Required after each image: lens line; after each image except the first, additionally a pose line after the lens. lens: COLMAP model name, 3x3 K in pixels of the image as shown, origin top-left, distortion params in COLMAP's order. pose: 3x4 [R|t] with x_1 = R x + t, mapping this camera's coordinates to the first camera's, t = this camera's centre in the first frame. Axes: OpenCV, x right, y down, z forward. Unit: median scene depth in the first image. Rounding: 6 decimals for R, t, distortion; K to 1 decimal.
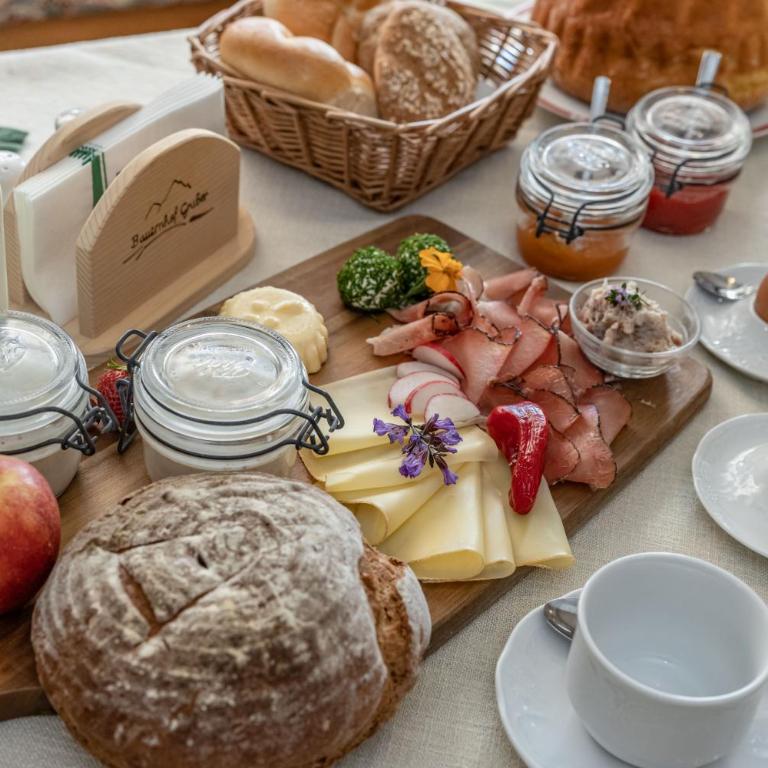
lens RADIAL K [[964.7, 0, 384.0], [0, 964.7, 384.0], [0, 0, 1]] dist [0.002564, -0.058638]
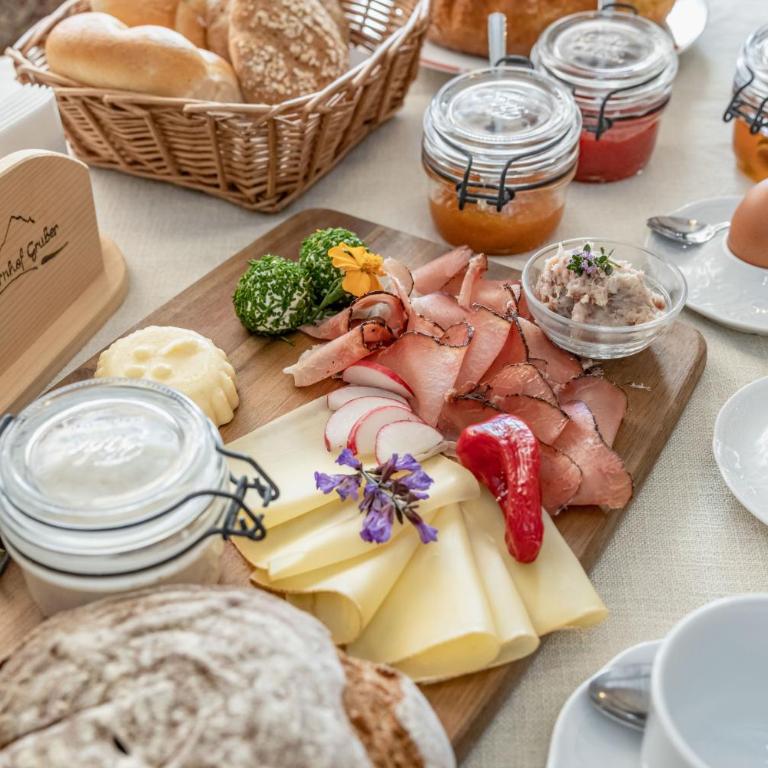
lens RADIAL K [[966.7, 0, 328.0], [0, 966.7, 411.8], [0, 0, 1]] dist [-0.027186, 0.009789]
pose [[0.983270, -0.179269, 0.032288, -0.014010], [0.178490, 0.983609, 0.025590, -0.026208], [-0.036346, -0.019399, 0.999151, 0.197894]]
